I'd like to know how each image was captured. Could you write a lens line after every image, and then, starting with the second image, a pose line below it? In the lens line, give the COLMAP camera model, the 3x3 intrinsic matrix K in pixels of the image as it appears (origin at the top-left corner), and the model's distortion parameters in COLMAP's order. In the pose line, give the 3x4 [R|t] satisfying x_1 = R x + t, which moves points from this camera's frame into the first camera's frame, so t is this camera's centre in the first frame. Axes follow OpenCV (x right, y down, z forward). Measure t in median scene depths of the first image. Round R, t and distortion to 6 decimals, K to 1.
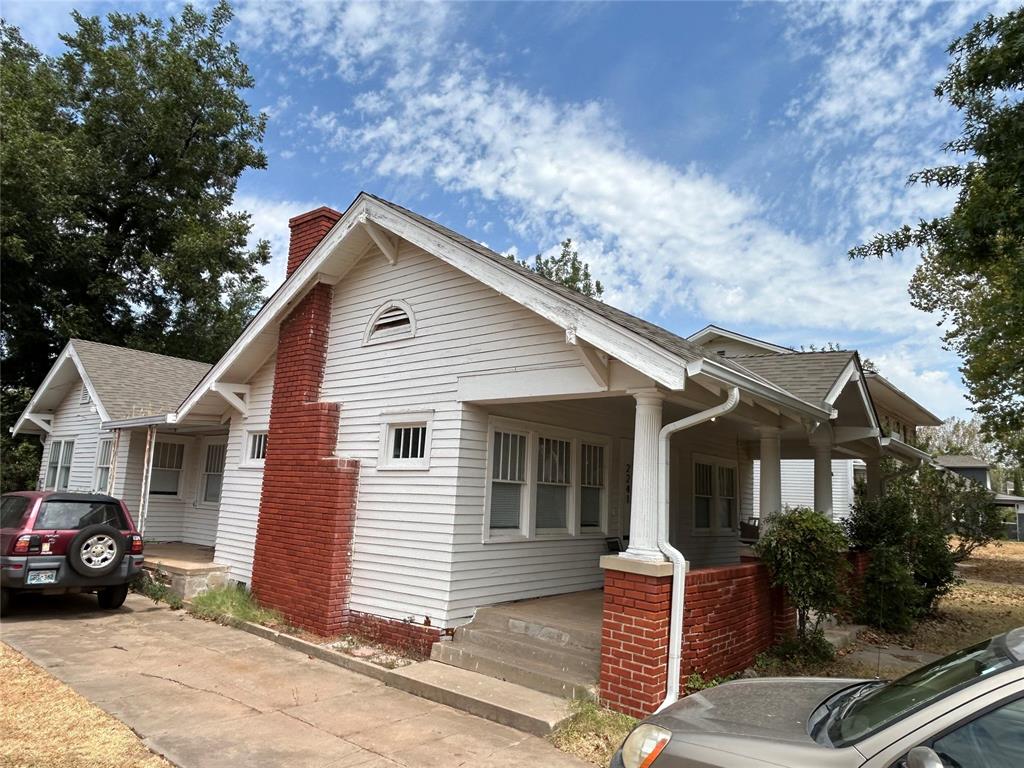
lens RADIAL K [[676.7, 0, 512.0], [0, 676.7, 384.0], [0, 0, 1]] dist [-0.001595, -0.000951]
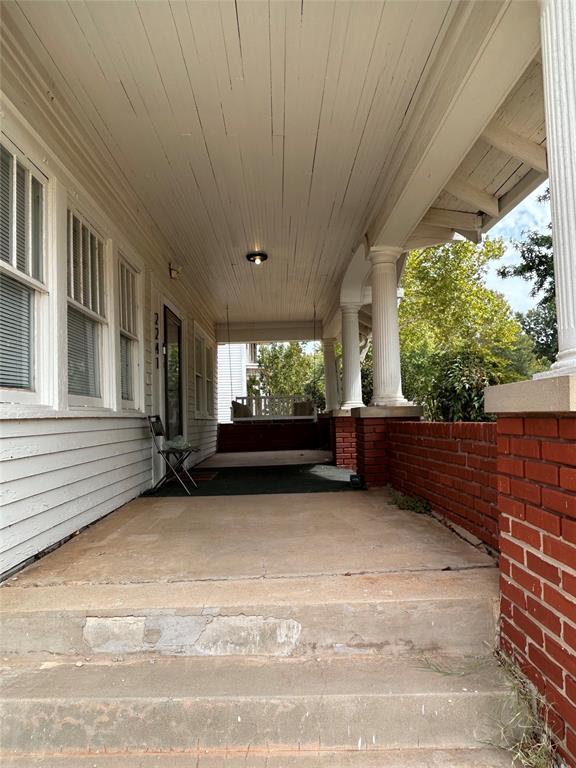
lens RADIAL K [[507.5, 0, 288.0], [0, 507.5, 384.0], [0, 0, 1]] dist [-0.001595, -0.000951]
pose [[0.749786, -0.019600, 0.661391, -0.096466], [-0.047420, 0.995399, 0.083256, 0.205262], [-0.659980, -0.093787, 0.745407, 0.764144]]
